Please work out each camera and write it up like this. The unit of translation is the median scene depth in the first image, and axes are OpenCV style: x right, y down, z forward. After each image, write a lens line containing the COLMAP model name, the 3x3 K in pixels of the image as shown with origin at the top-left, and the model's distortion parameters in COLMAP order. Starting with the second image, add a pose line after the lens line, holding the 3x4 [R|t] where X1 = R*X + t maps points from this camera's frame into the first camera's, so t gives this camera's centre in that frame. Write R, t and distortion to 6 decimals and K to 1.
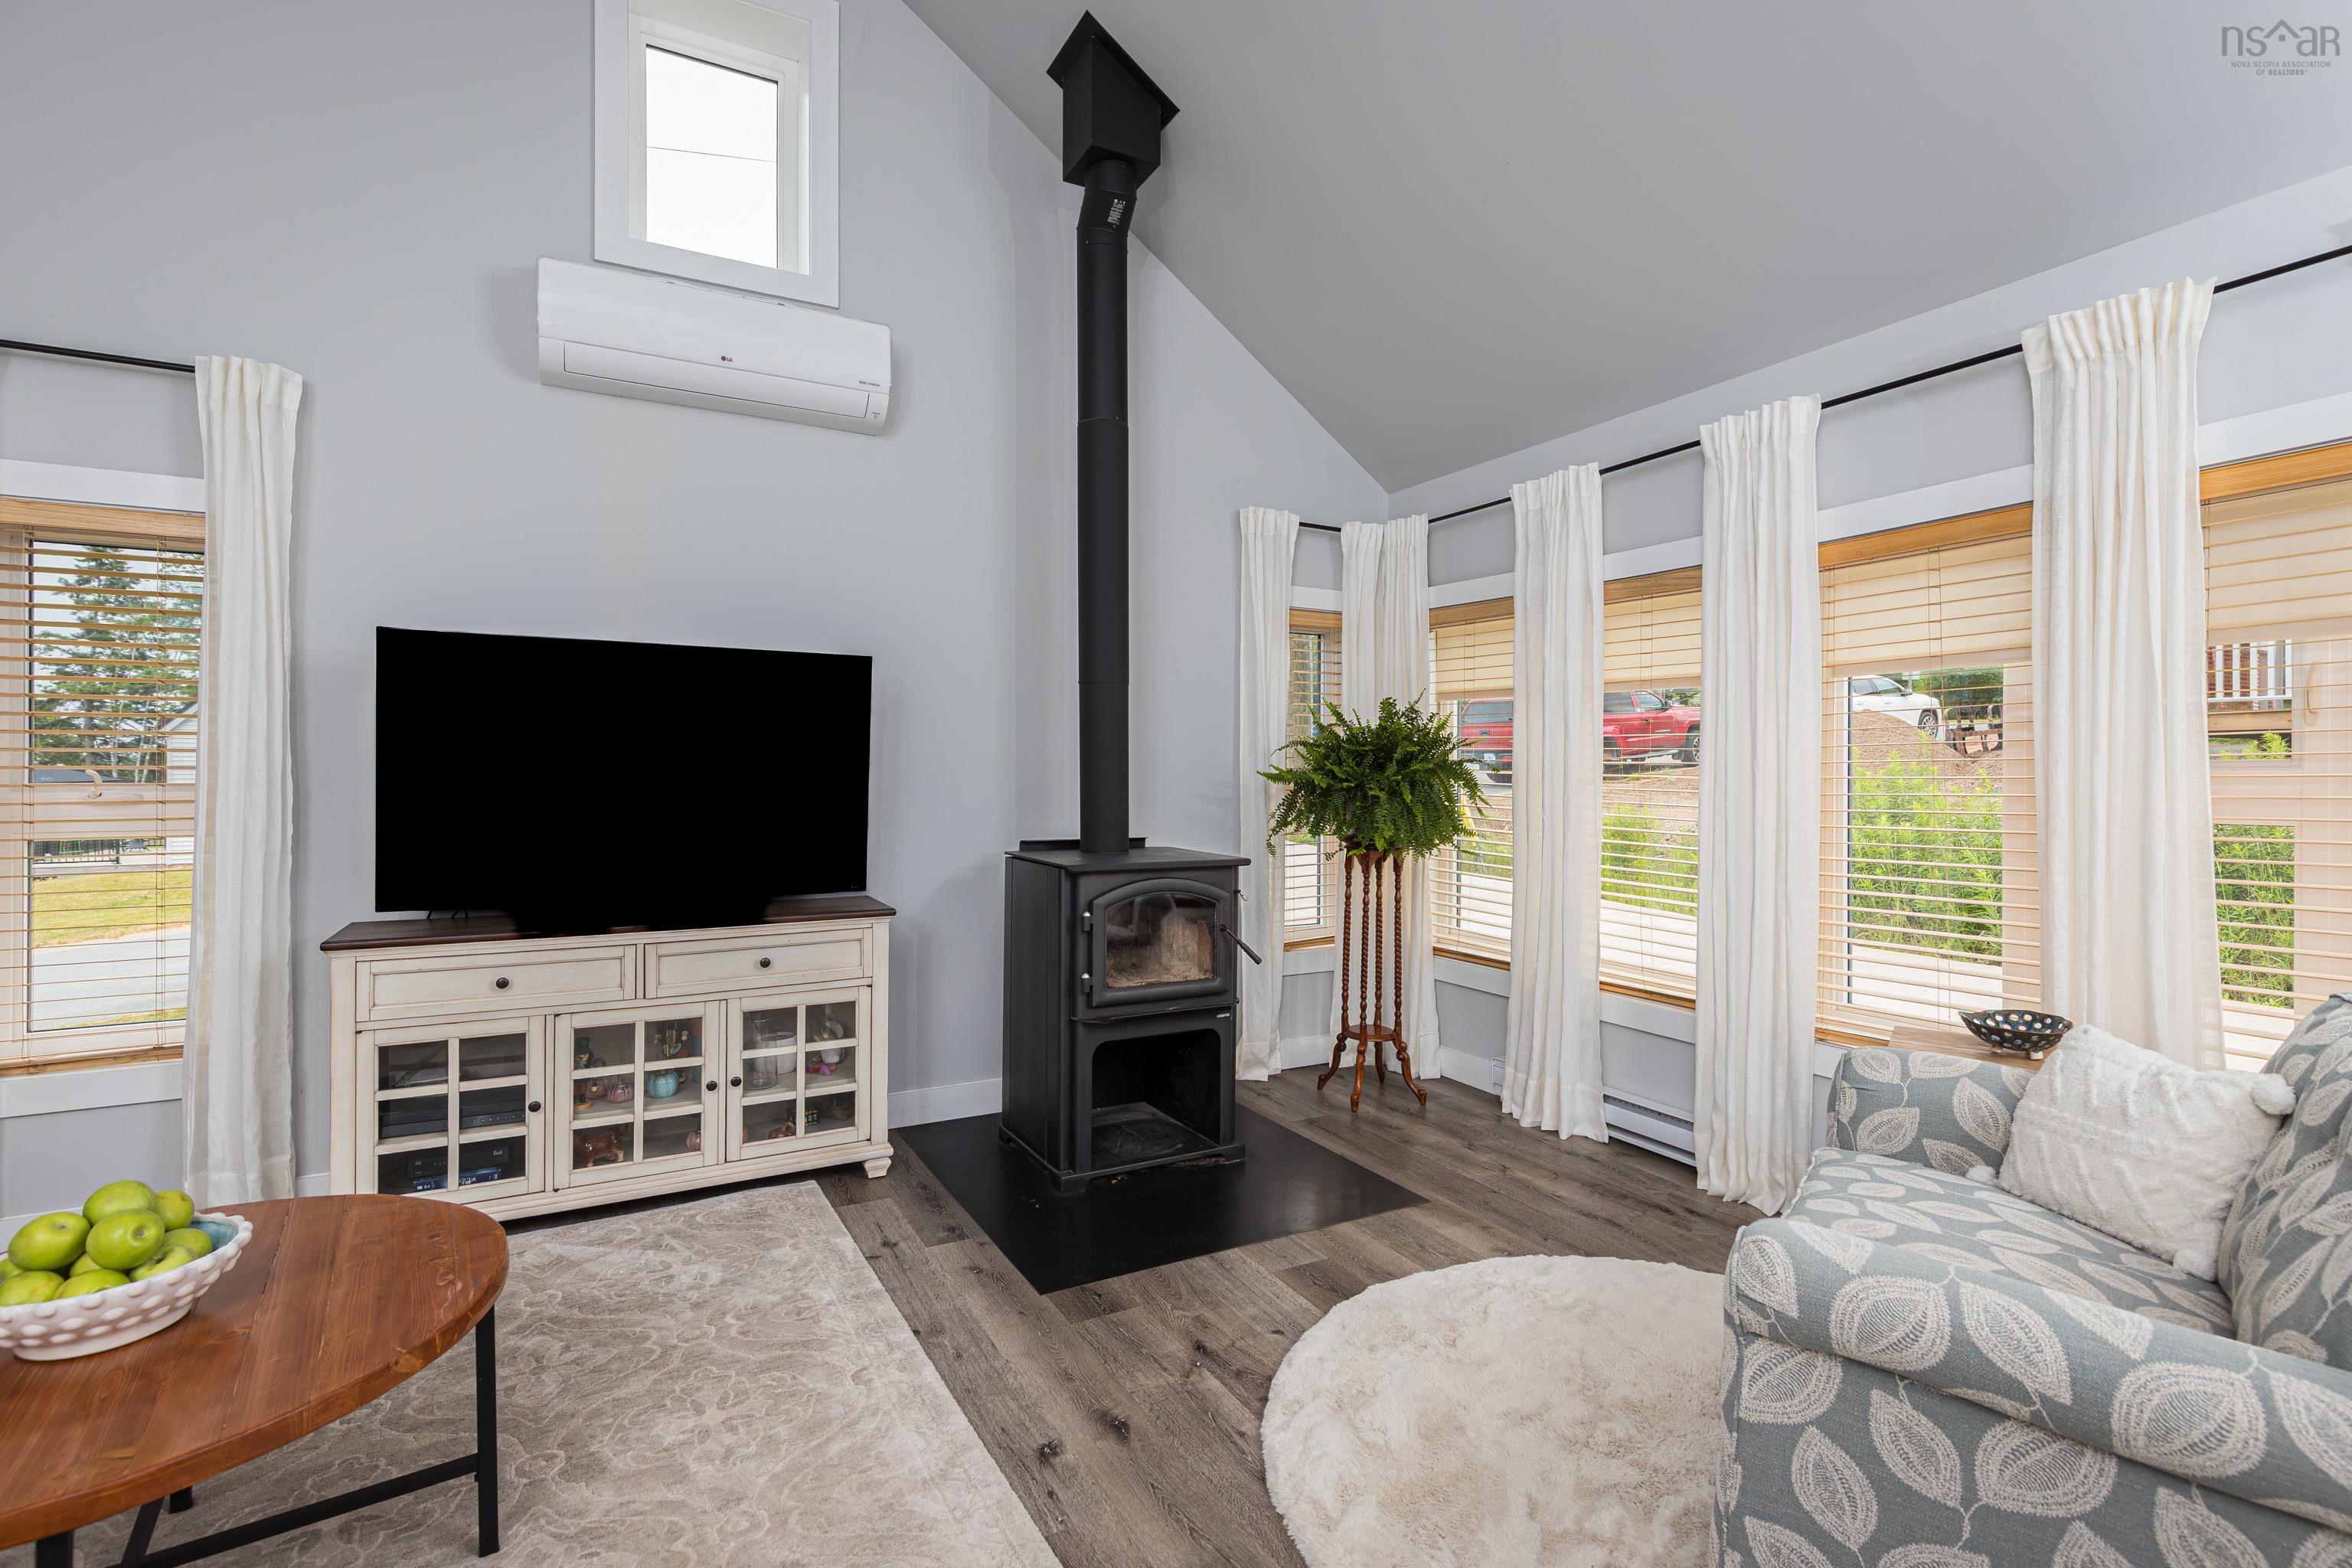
lens RADIAL K [[1064.1, 0, 1184.1], [0, 1064.1, 769.9], [0, 0, 1]] dist [0.007095, -0.000334]
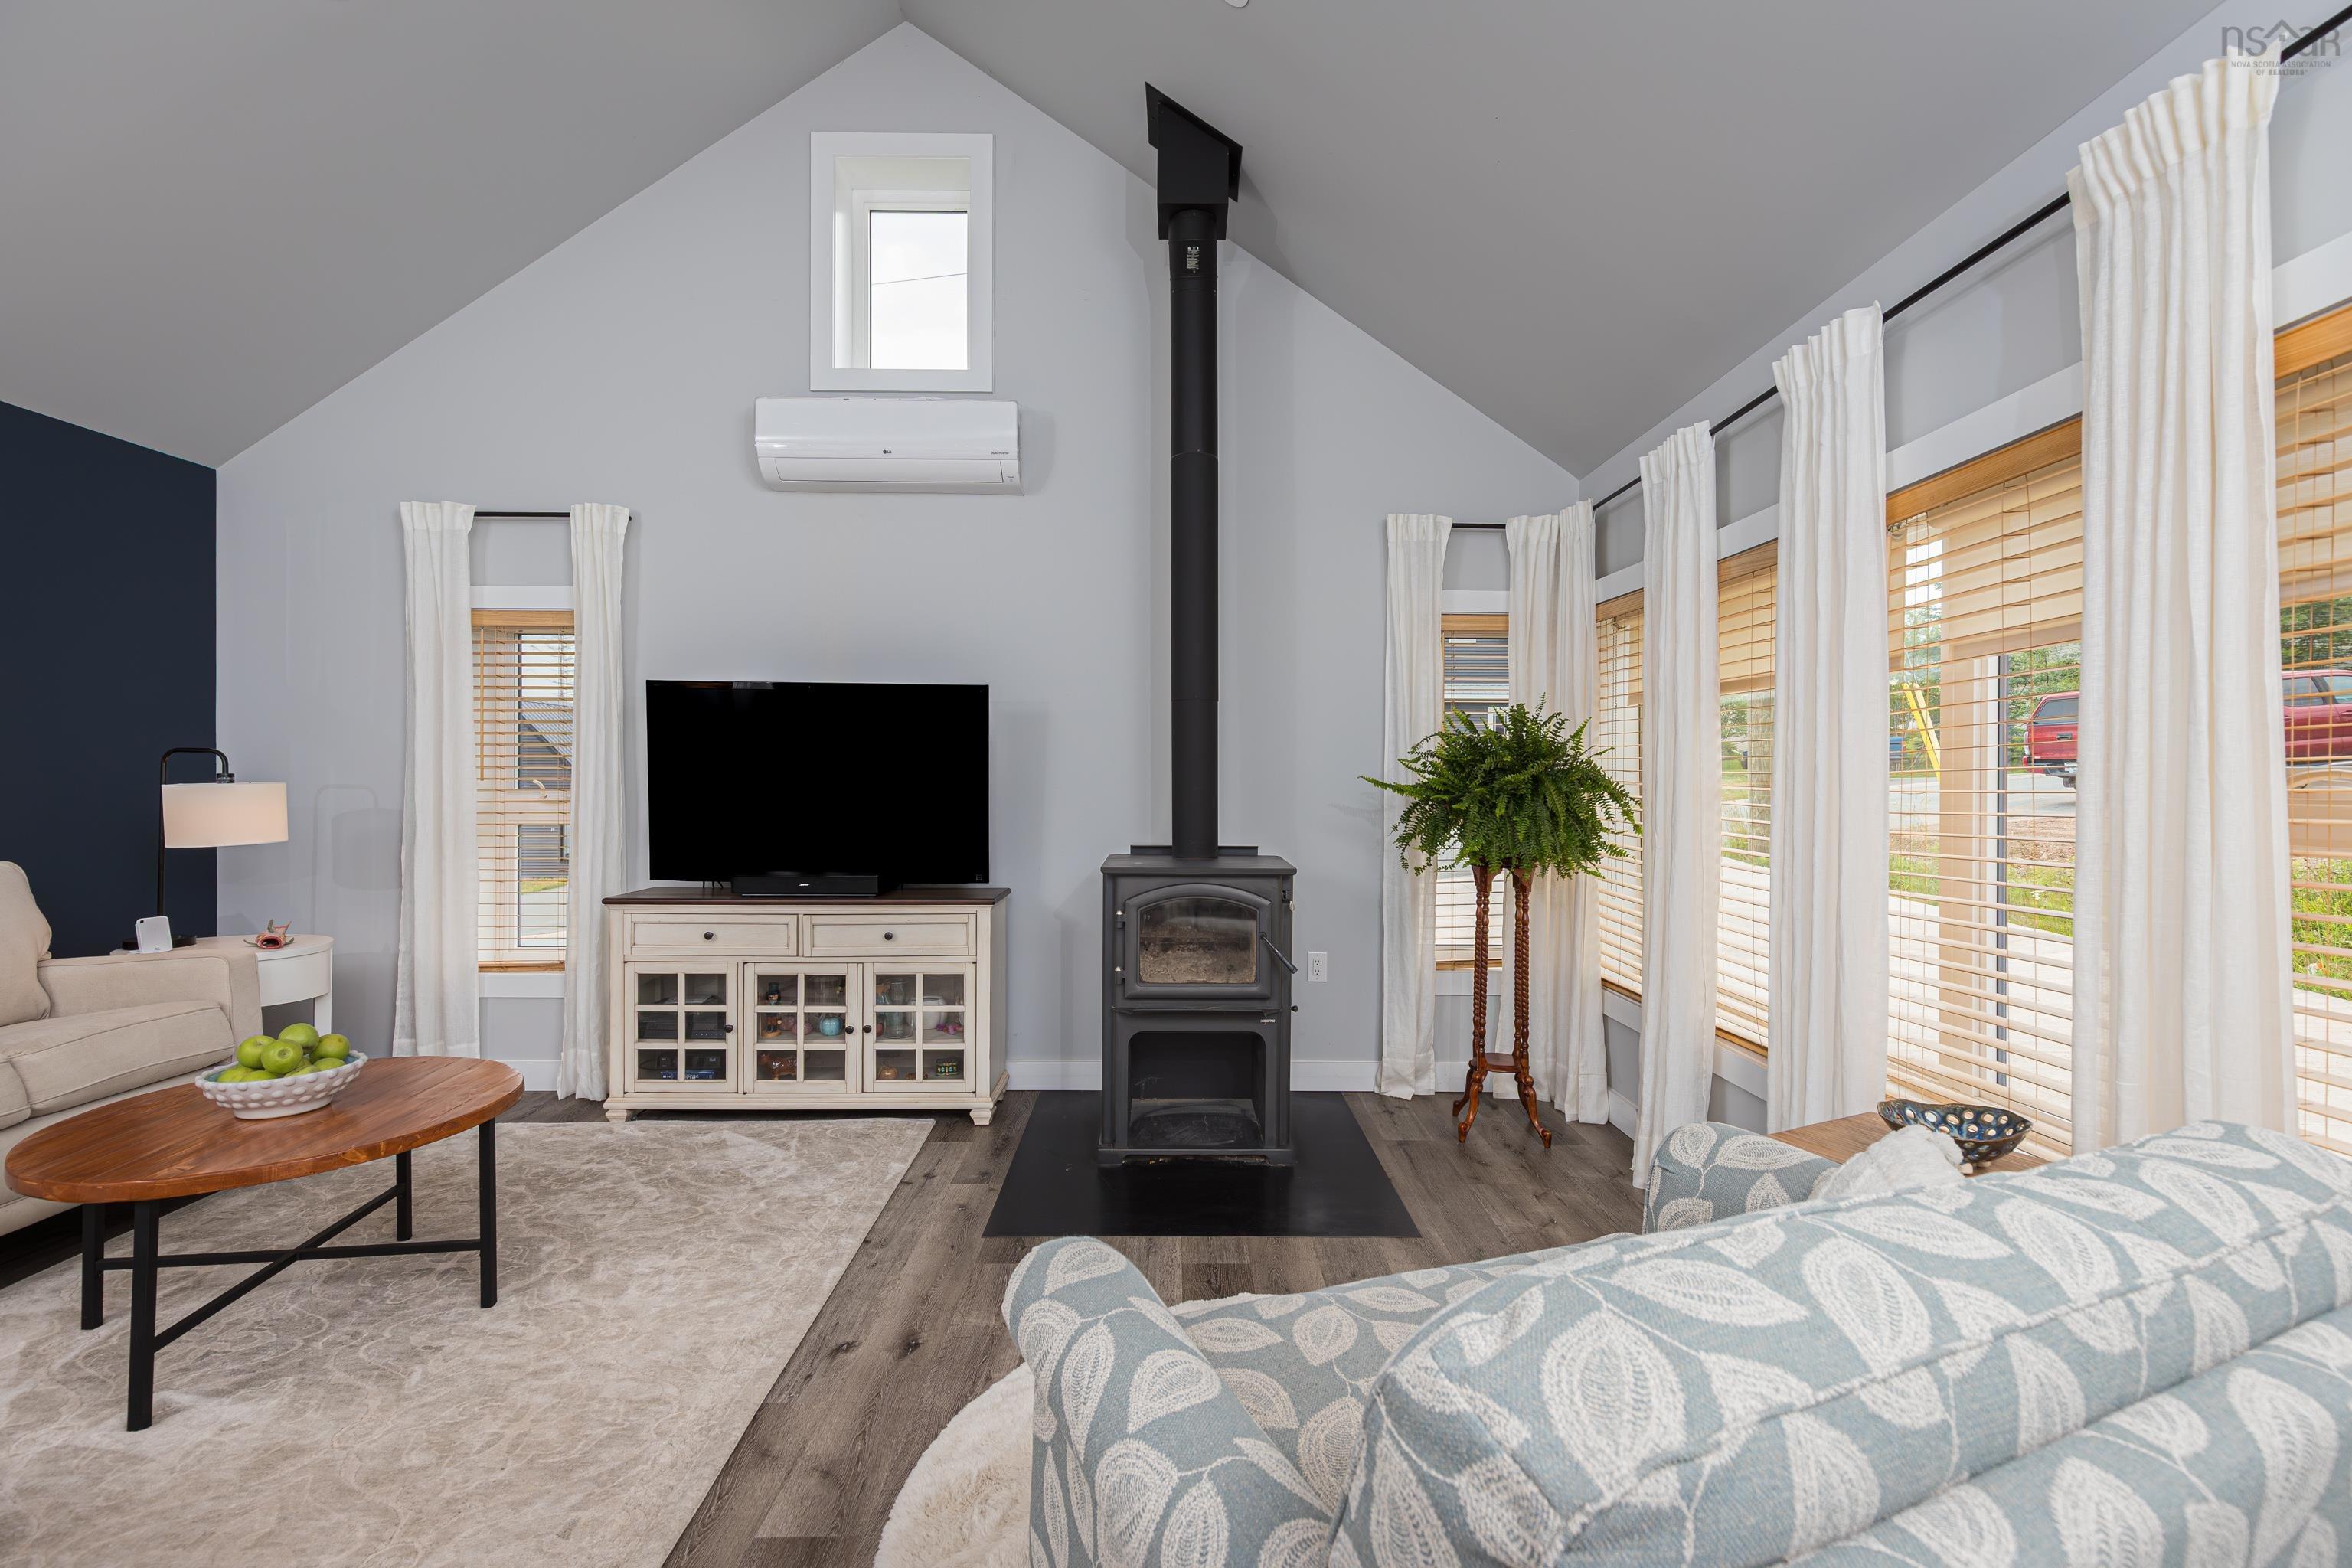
lens RADIAL K [[1030.1, 0, 1167.0], [0, 1030.1, 780.2], [0, 0, 1]] dist [0.008684, 0.000002]
pose [[0.889528, 0.000304, -0.456880, 0.451428], [-0.001176, 0.999998, -0.001625, 0.000901], [0.456879, 0.001983, 0.889527, 0.080904]]
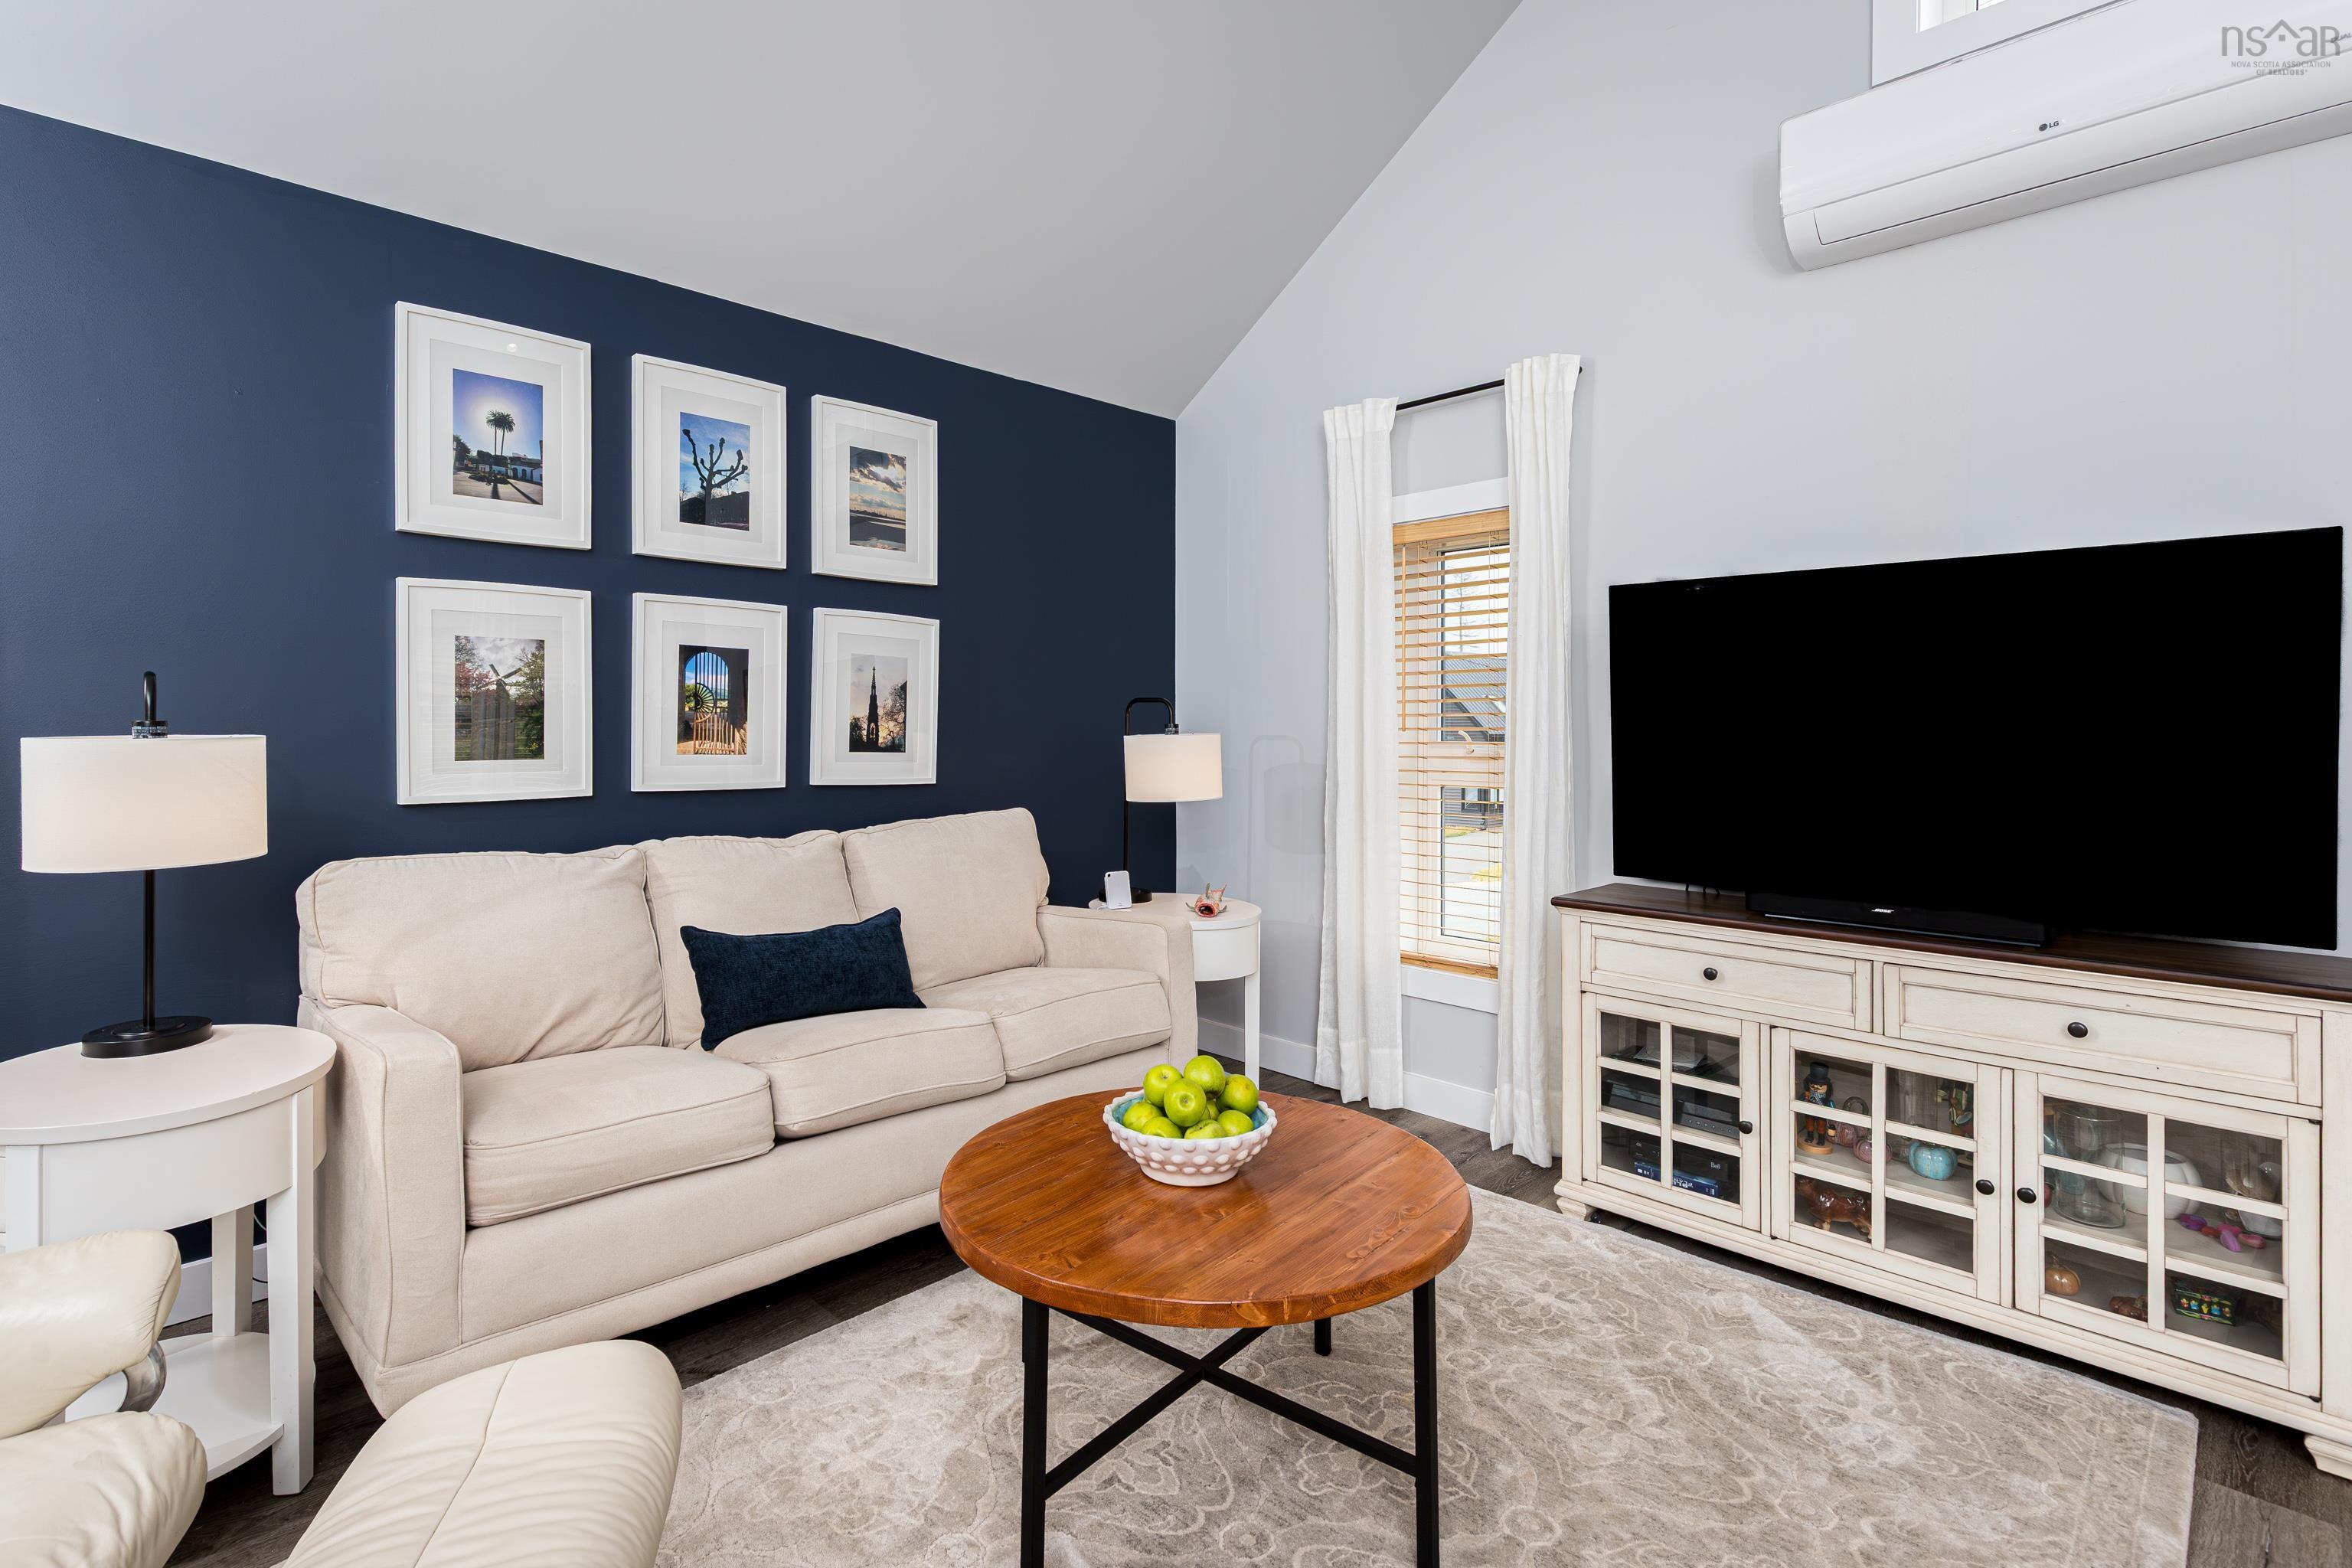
lens RADIAL K [[1125.5, 0, 1104.2], [0, 1125.5, 728.2], [0, 0, 1]] dist [0.004304, -0.000754]
pose [[0.255571, -0.000887, -0.966790, 0.121207], [-0.001706, 0.999998, -0.001368, -0.000790], [0.966789, 0.001999, 0.255569, 0.255351]]
